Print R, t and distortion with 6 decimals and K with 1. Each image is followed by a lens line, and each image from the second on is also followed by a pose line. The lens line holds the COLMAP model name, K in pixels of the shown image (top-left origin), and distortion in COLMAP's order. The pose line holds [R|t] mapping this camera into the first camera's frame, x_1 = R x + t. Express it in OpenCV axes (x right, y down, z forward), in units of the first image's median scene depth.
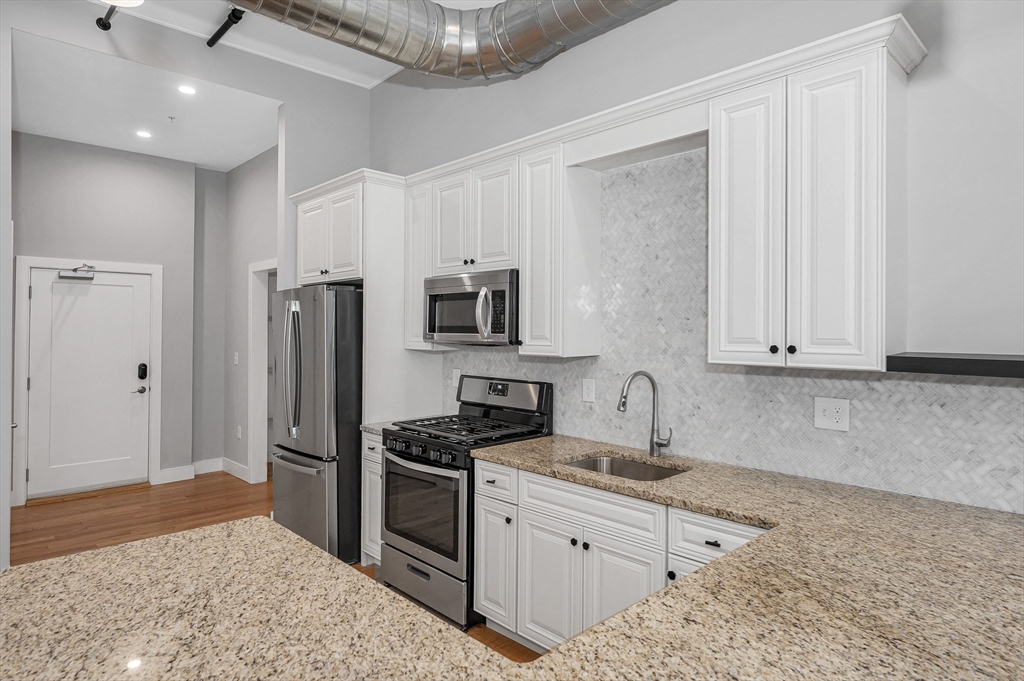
lens RADIAL K [[598.6, 0, 512.0], [0, 598.6, 329.5], [0, 0, 1]] dist [-0.000937, -0.000057]
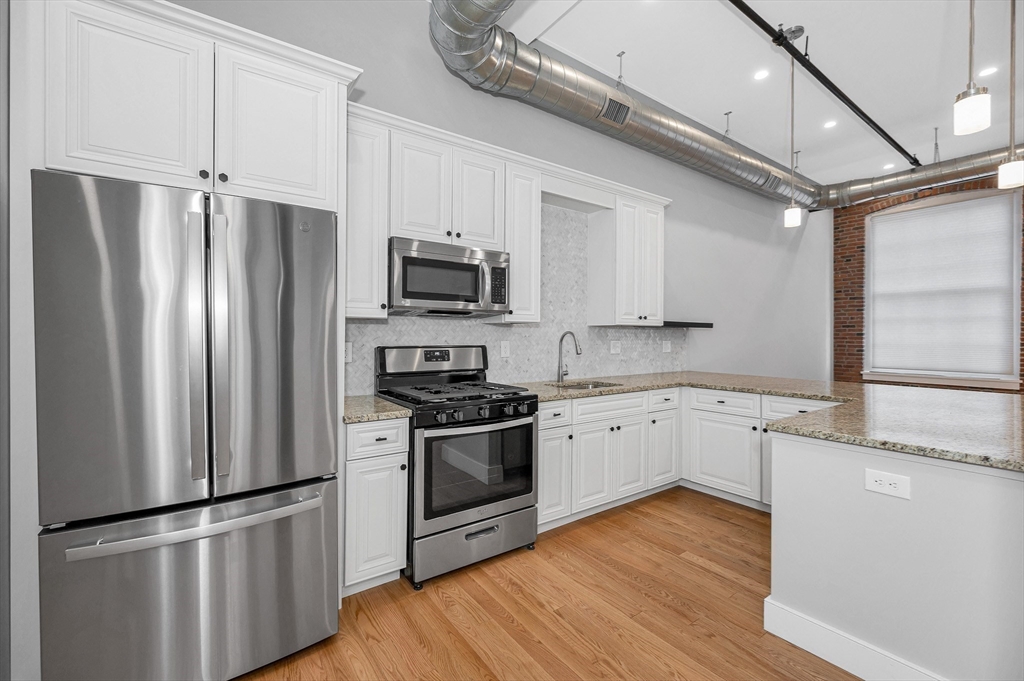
lens RADIAL K [[436.1, 0, 512.0], [0, 436.1, 340.5], [0, 0, 1]] dist [-0.000605, 0.000045]
pose [[0.137722, -0.014193, 0.990369, -0.867554], [-0.006610, 0.999862, 0.015248, 0.065129], [-0.990449, -0.008646, 0.137609, 0.832891]]
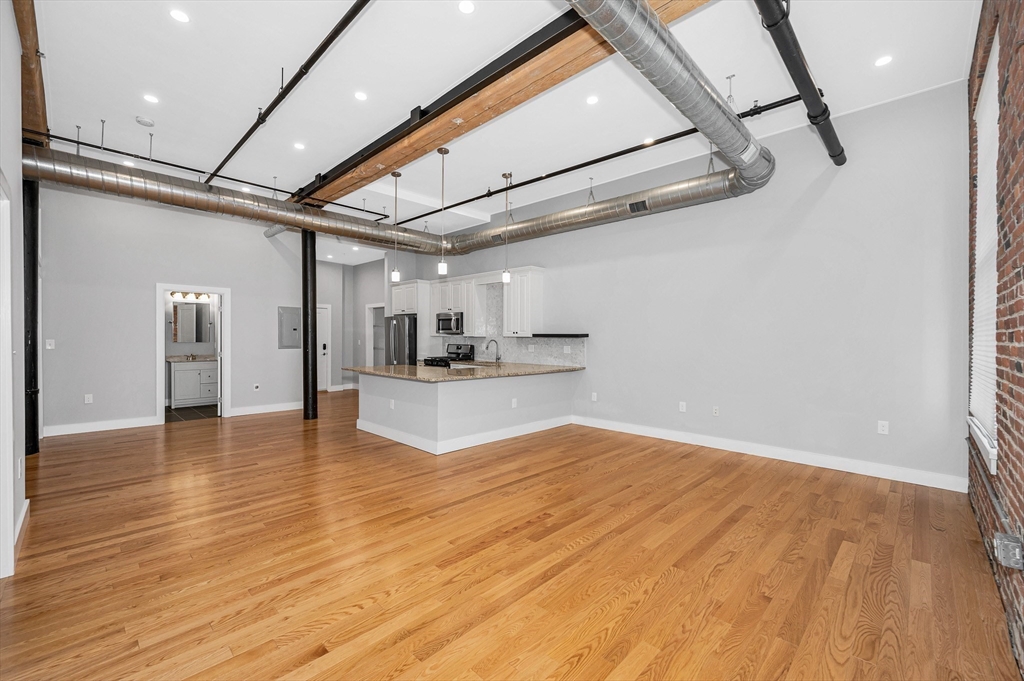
lens RADIAL K [[426.9, 0, 514.1], [0, 426.9, 358.8], [0, 0, 1]] dist [-0.001130, -0.000143]
pose [[0.999155, 0.002140, 0.041045, 0.200661], [-0.004292, 0.998615, 0.052430, 0.039962], [-0.040876, -0.052561, 0.997781, -1.492193]]
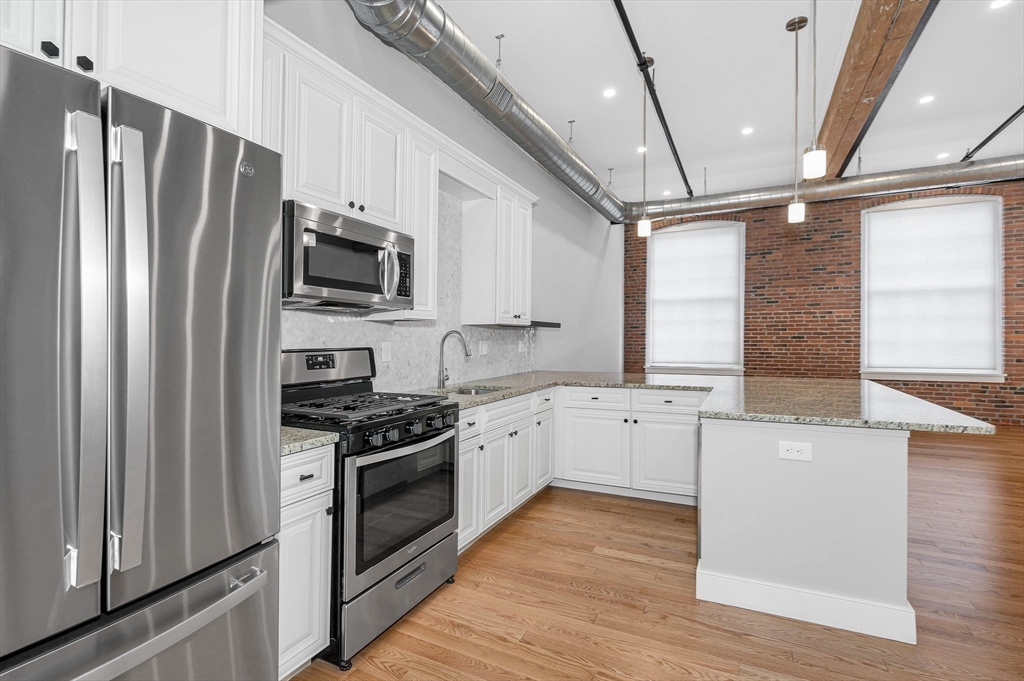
lens RADIAL K [[479.4, 0, 512.0], [0, 479.4, 340.5], [0, 0, 1]] dist [-0.000414, -0.000255]
pose [[-0.346759, -0.007591, 0.937923, -0.816143], [-0.001011, 0.999970, 0.007719, 0.071356], [-0.937954, 0.001728, -0.346756, 1.080407]]
